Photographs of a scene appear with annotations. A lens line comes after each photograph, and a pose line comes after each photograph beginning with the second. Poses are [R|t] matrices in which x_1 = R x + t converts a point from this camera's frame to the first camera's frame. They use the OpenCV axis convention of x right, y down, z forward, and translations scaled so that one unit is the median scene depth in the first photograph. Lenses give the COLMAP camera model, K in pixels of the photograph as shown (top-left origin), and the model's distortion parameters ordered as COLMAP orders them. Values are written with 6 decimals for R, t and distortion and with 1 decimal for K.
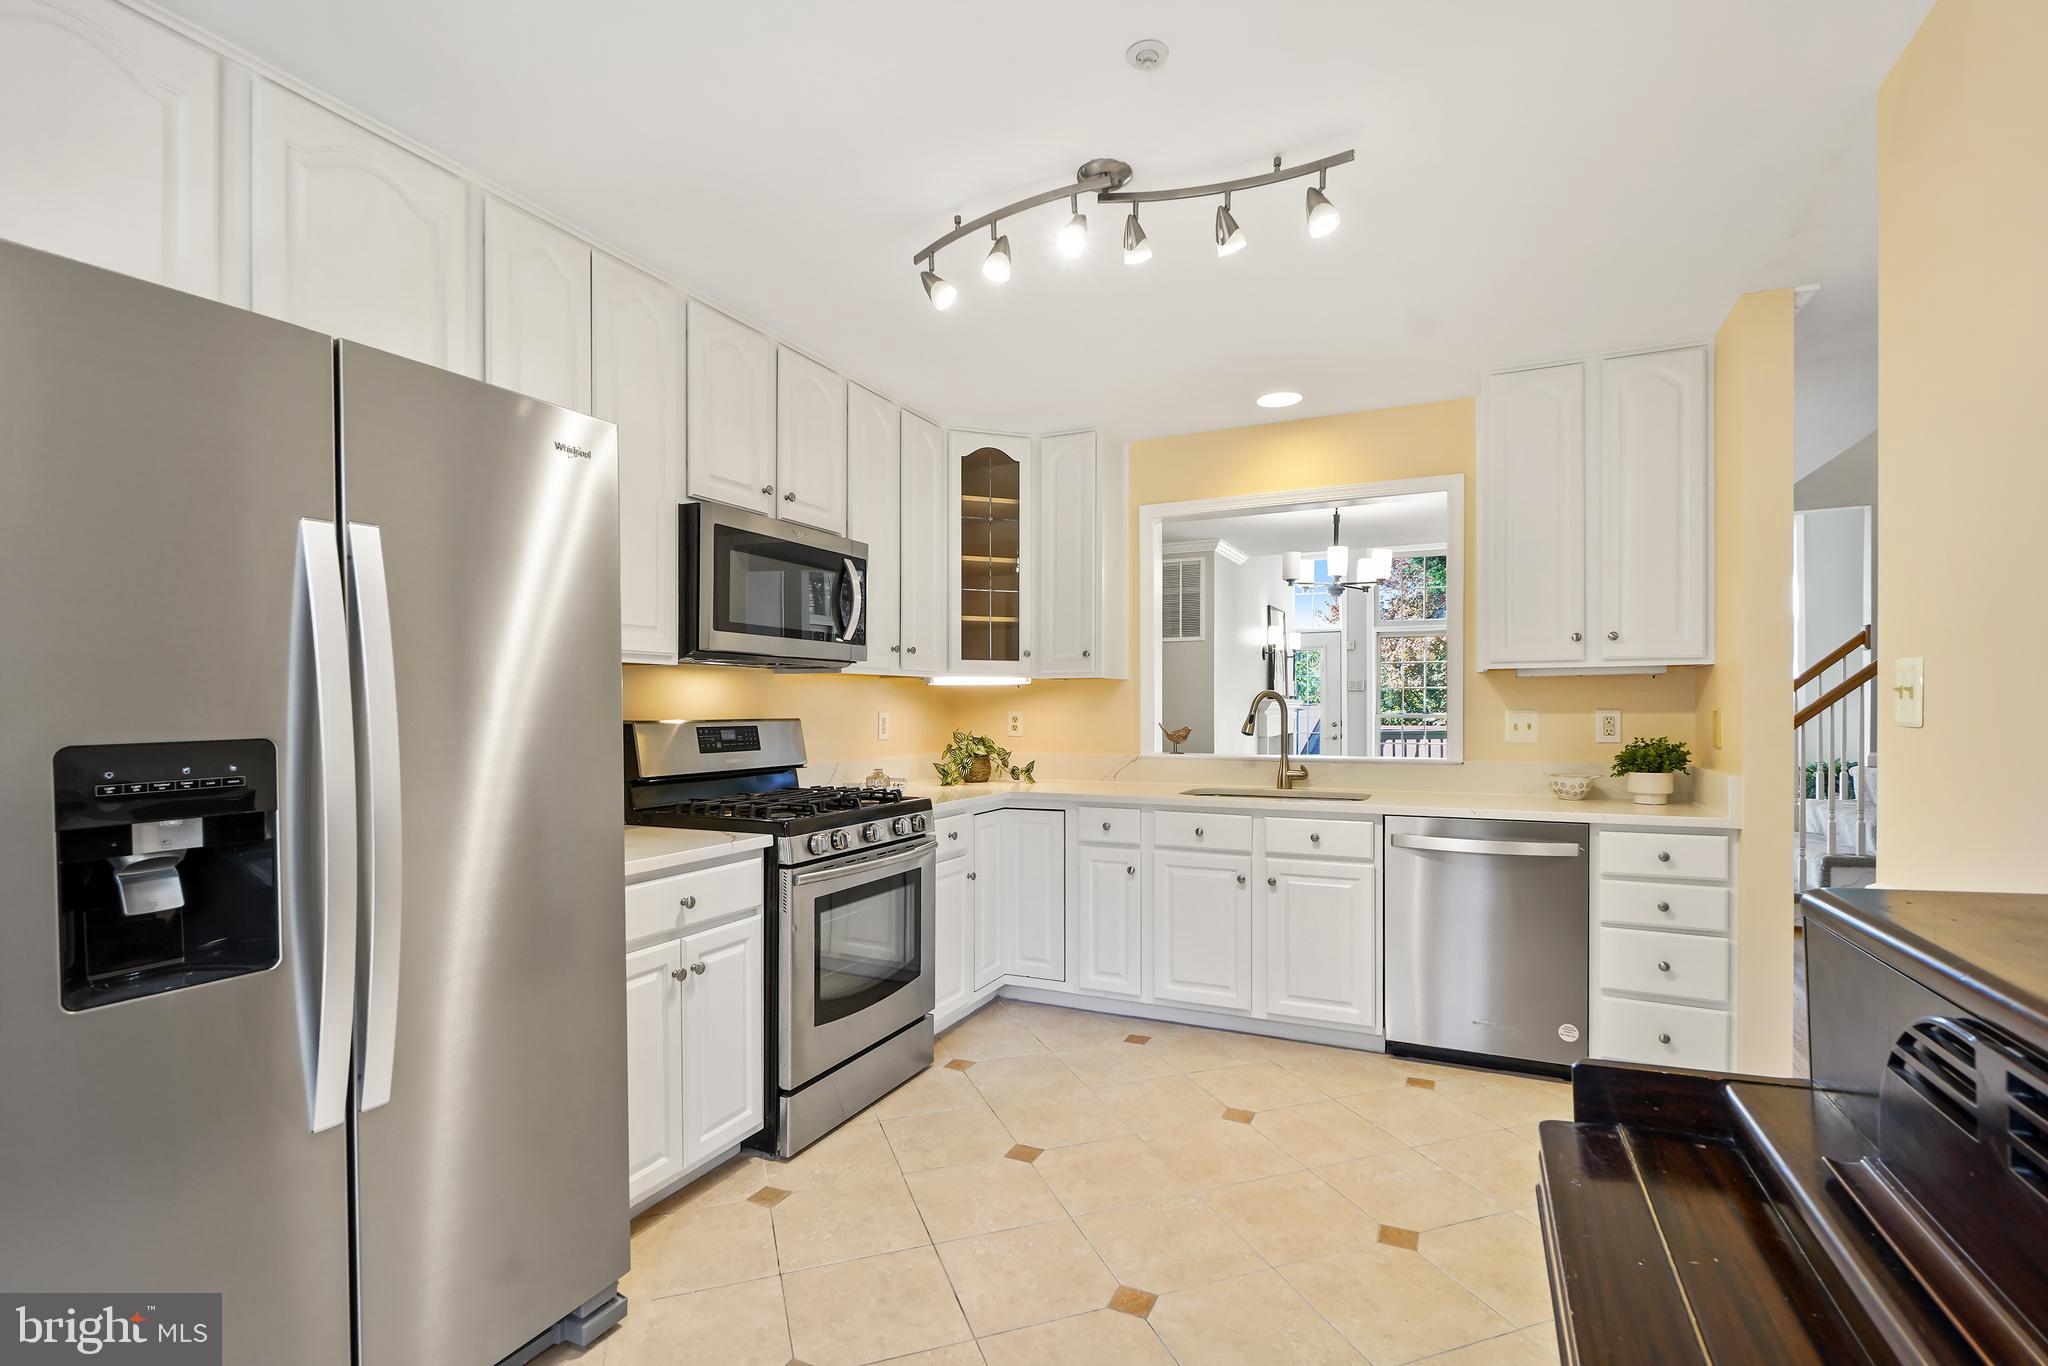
lens RADIAL K [[929.3, 0, 1030.8], [0, 929.3, 705.3], [0, 0, 1]] dist [0.000576, -0.001484]
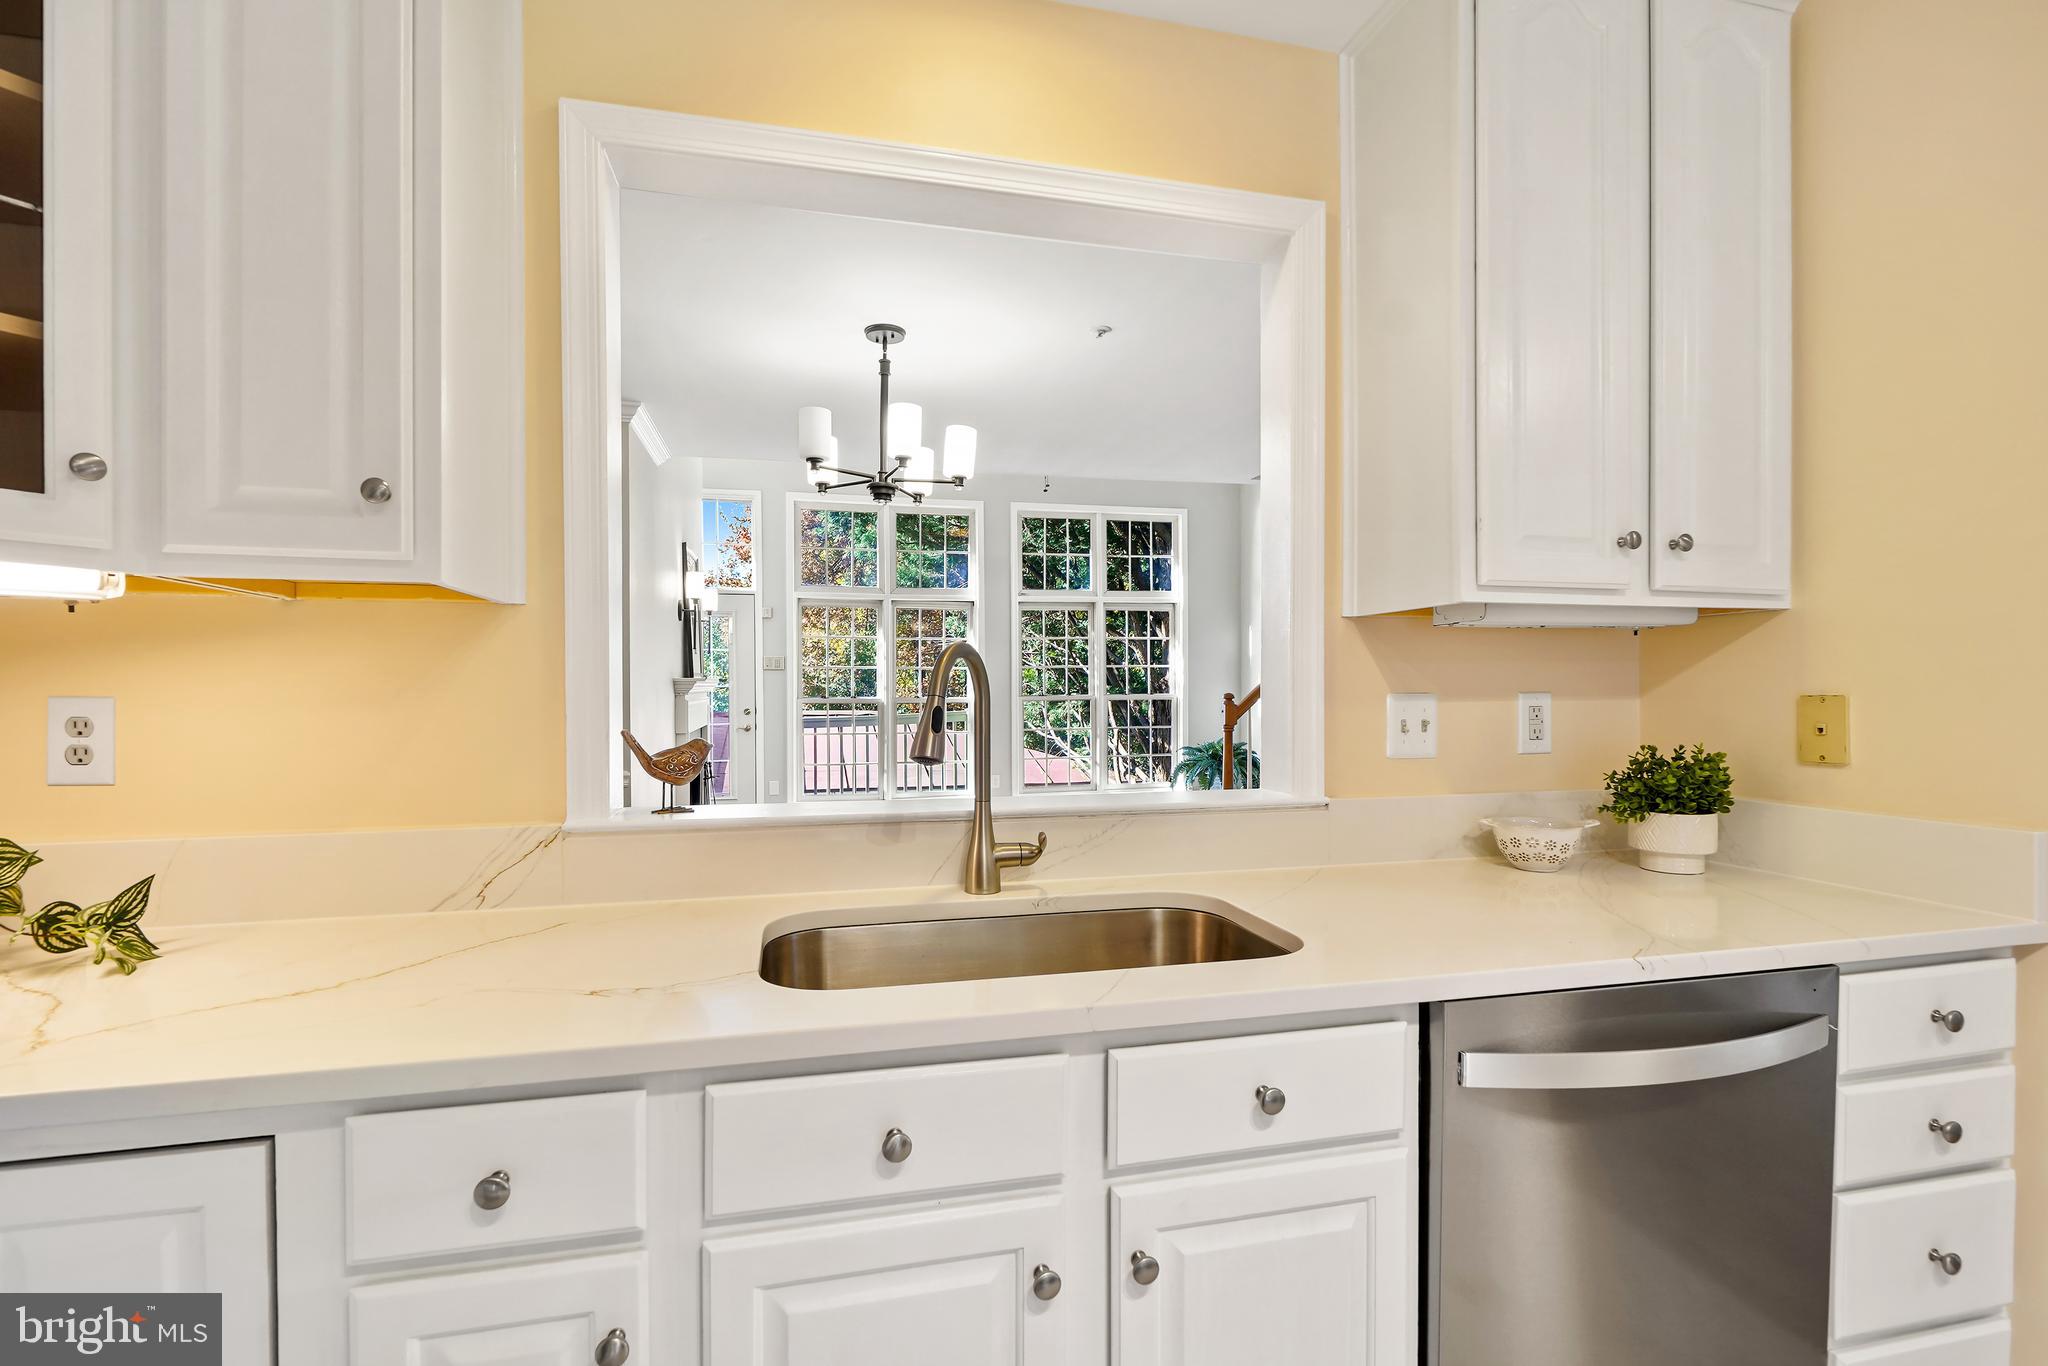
lens RADIAL K [[929.3, 0, 1016.5], [0, 929.3, 702.1], [0, 0, 1]] dist [0.000576, -0.001484]
pose [[0.780758, -0.006548, 0.624799, 0.039384], [-0.002247, 0.999909, 0.013288, 0.003489], [-0.624830, -0.011778, 0.780672, 0.746226]]
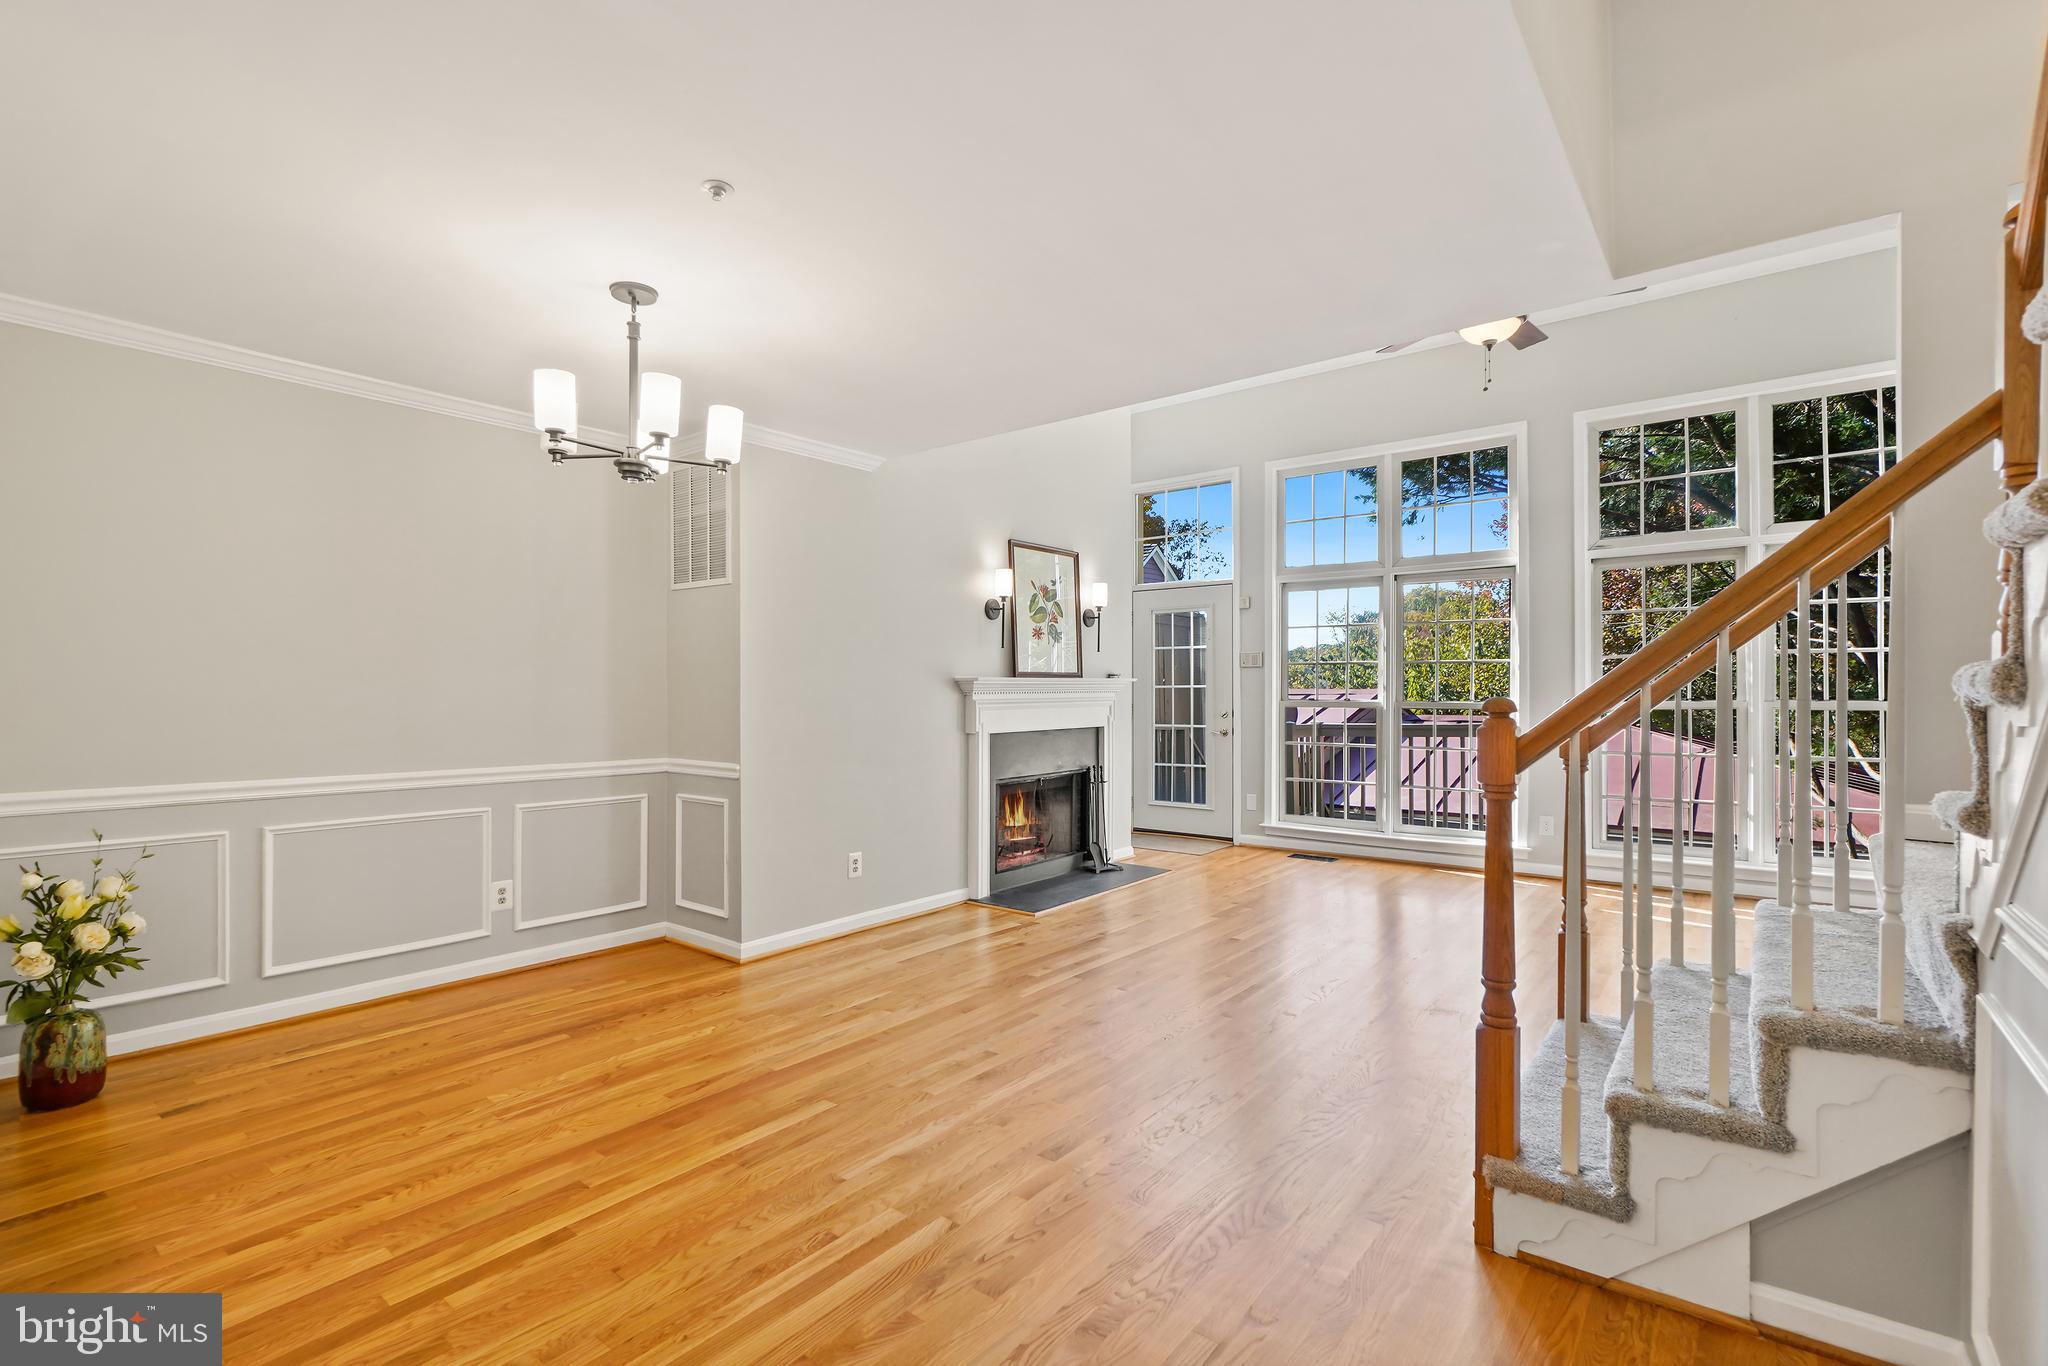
lens RADIAL K [[929.3, 0, 996.8], [0, 929.3, 689.4], [0, 0, 1]] dist [0.000576, -0.001484]
pose [[0.969318, 0.005621, -0.245744, 1.028524], [-0.005708, 0.999984, 0.000360, 0.006146], [0.245742, 0.001054, 0.969335, 0.821535]]
